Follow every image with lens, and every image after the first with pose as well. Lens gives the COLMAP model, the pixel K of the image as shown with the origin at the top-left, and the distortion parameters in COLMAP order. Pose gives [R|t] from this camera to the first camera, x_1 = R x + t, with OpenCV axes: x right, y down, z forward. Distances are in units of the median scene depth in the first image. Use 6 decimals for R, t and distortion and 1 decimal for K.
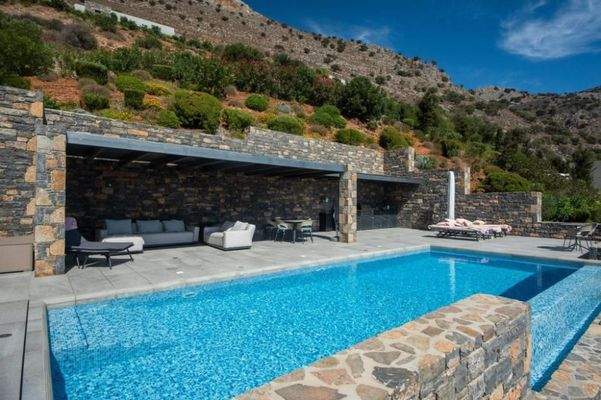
lens RADIAL K [[314.6, 0, 313.4], [0, 314.6, 196.7], [0, 0, 1]] dist [0.012839, -0.004911]
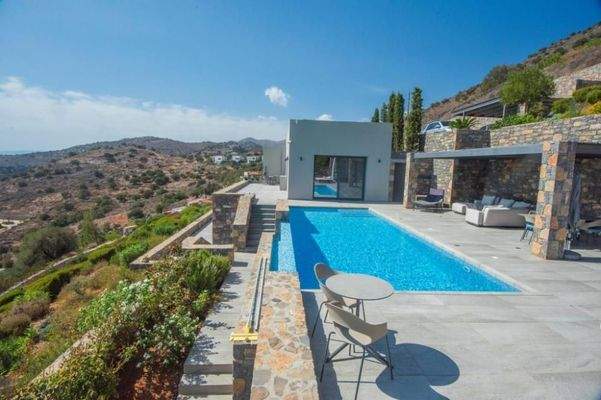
lens RADIAL K [[314.6, 0, 301.0], [0, 314.6, 201.7], [0, 0, 1]] dist [0.012839, -0.004911]
pose [[-0.598799, 0.075088, -0.797372, 1.071107], [-0.011759, 0.994664, 0.102497, -0.042856], [0.800813, 0.070752, -0.594721, 1.080723]]
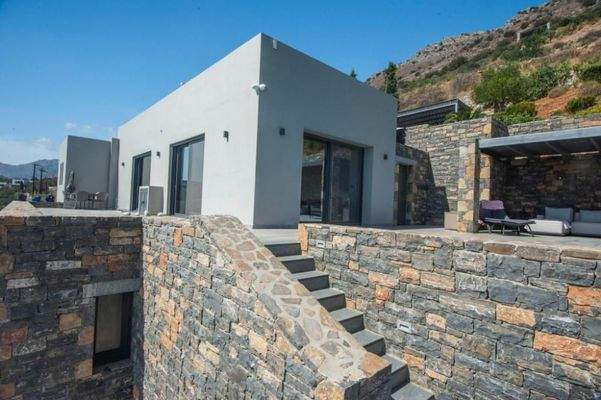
lens RADIAL K [[304.3, 0, 300.7], [0, 304.3, 199.9], [0, 0, 1]] dist [0.015653, -0.000871]
pose [[0.010601, -0.022357, -0.999694, 0.402342], [-0.013797, 0.999652, -0.022502, 0.074356], [0.999849, 0.014031, 0.010289, 0.086278]]
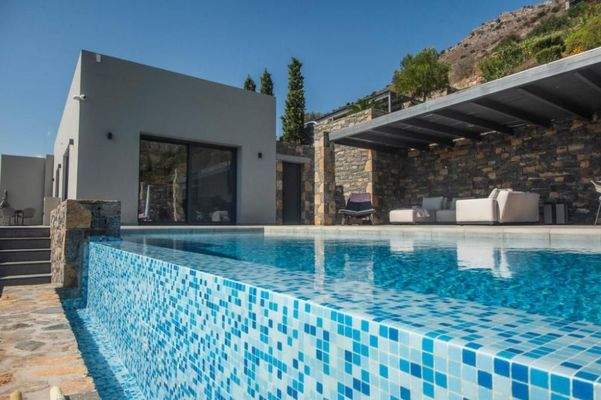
lens RADIAL K [[360.7, 0, 305.5], [0, 360.7, 200.9], [0, 0, 1]] dist [0.018304, -0.003276]
pose [[-0.074960, -0.067518, -0.994898, 0.560395], [0.029746, 0.997110, -0.069910, 0.142474], [0.996743, -0.034834, -0.072735, 0.605670]]
